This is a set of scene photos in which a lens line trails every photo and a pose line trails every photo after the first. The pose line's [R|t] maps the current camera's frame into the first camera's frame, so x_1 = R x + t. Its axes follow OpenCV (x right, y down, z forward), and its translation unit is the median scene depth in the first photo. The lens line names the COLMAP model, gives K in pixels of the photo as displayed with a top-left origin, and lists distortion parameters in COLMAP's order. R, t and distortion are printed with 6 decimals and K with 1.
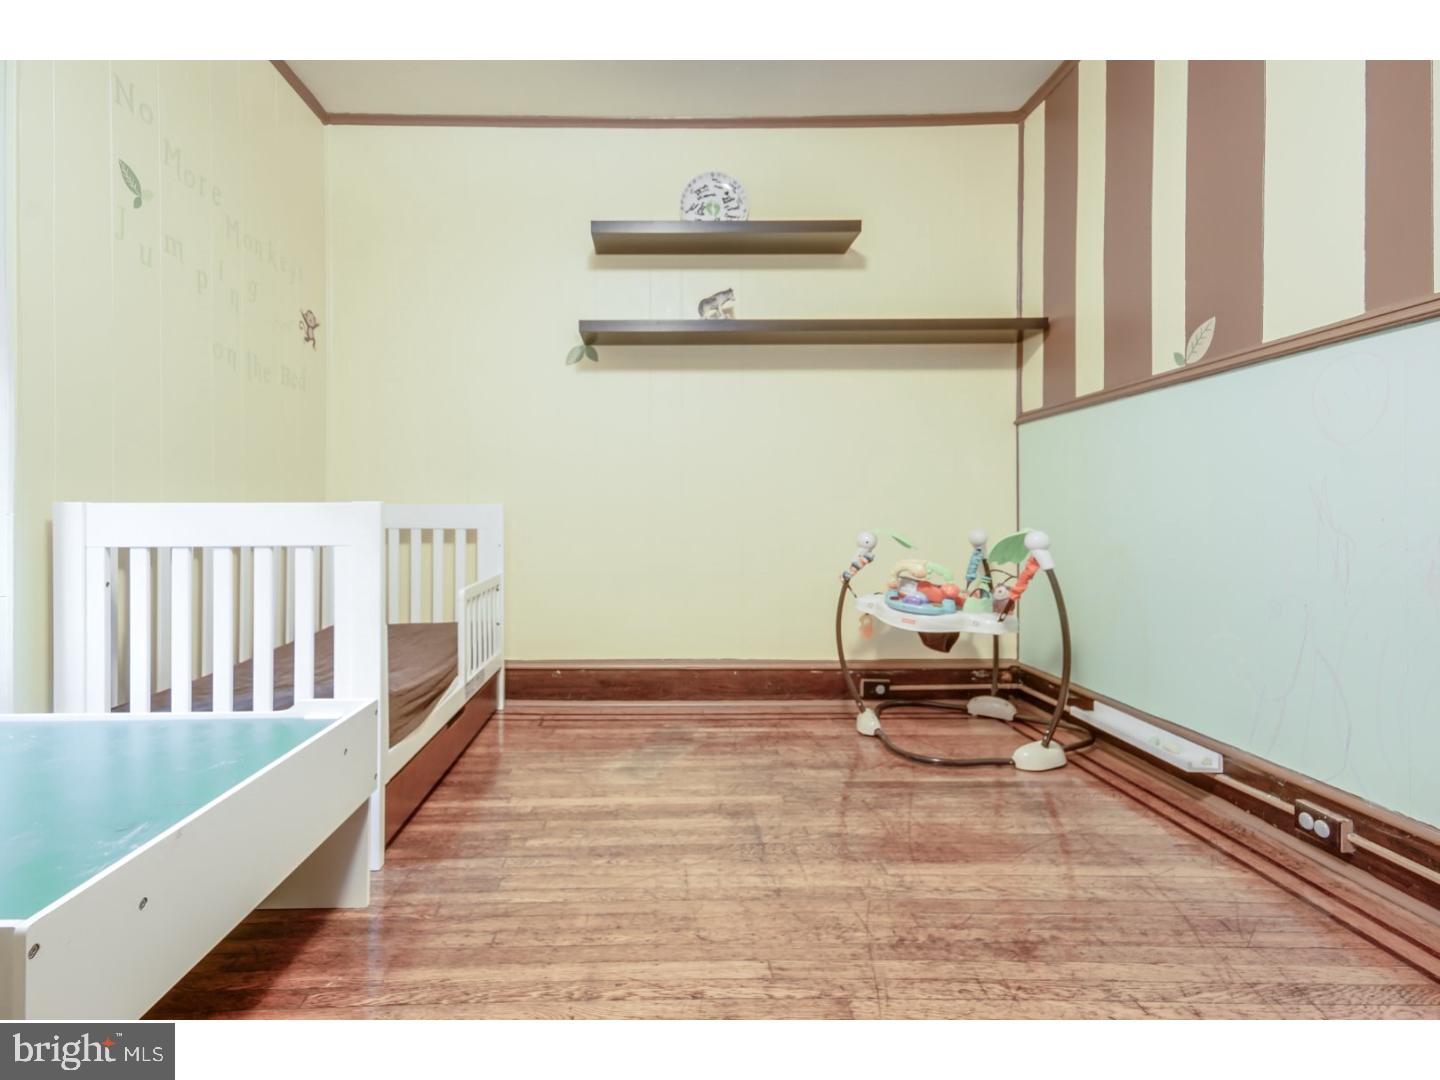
lens RADIAL K [[754.0, 0, 748.9], [0, 754.0, 472.4], [0, 0, 1]] dist [0.037529, 0.000759]
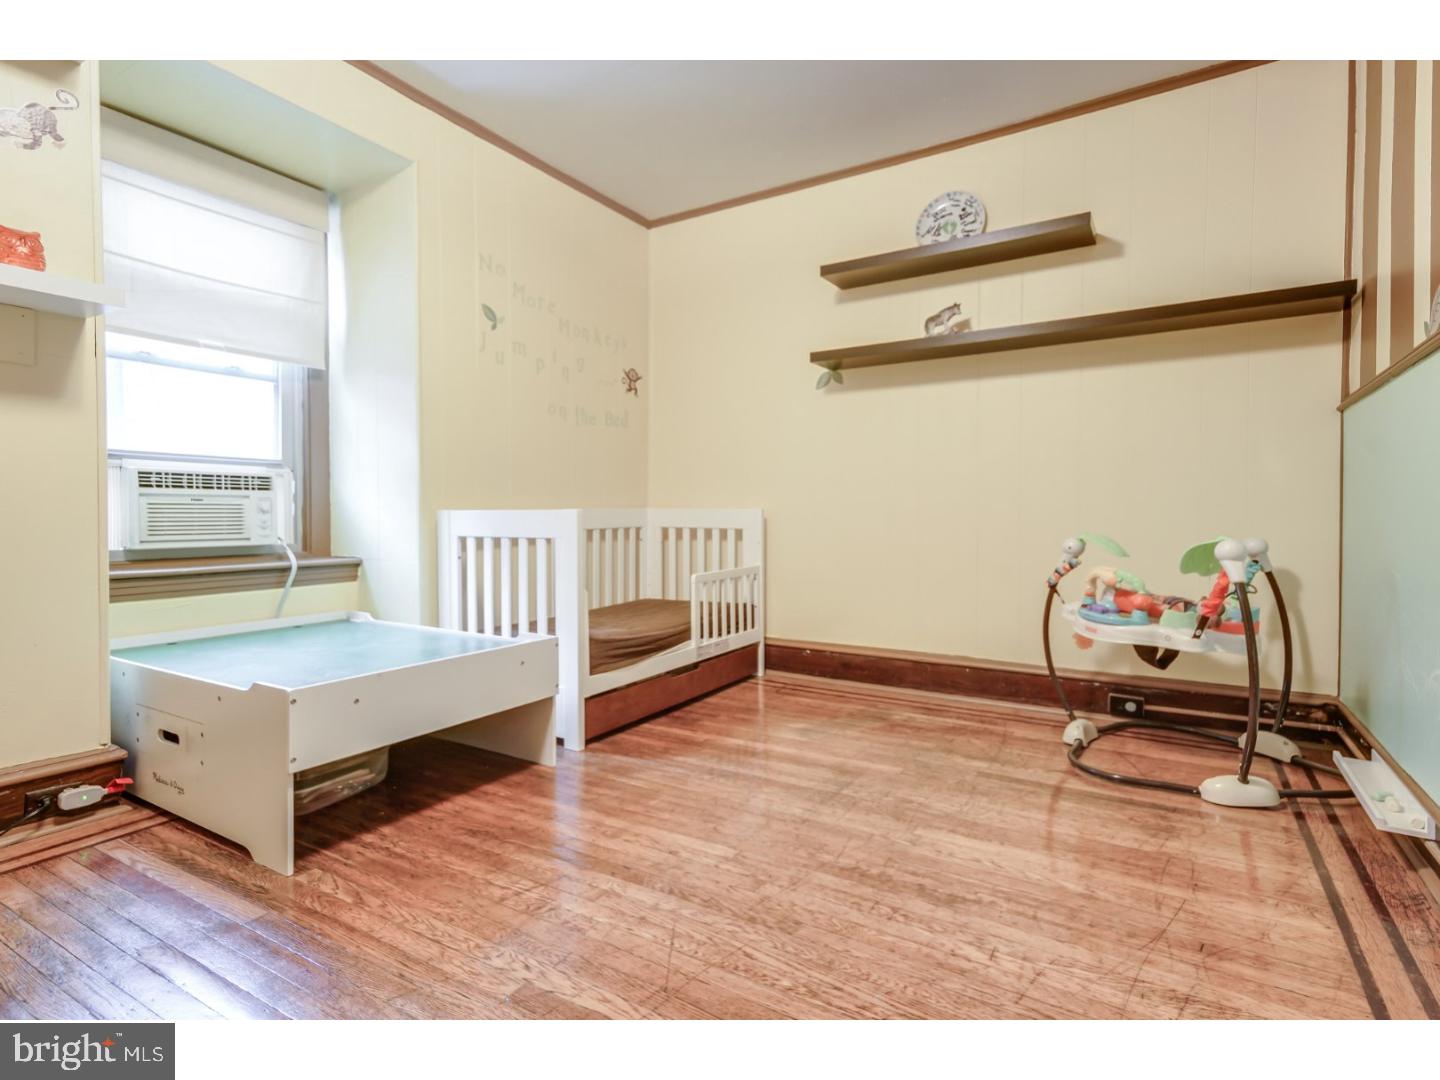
lens RADIAL K [[754.0, 0, 748.9], [0, 754.0, 472.4], [0, 0, 1]] dist [0.037529, 0.000759]
pose [[0.855085, -0.026952, -0.517787, 0.306475], [0.025946, 0.999621, -0.009184, -0.007262], [0.517839, -0.005581, 0.855460, -0.056896]]
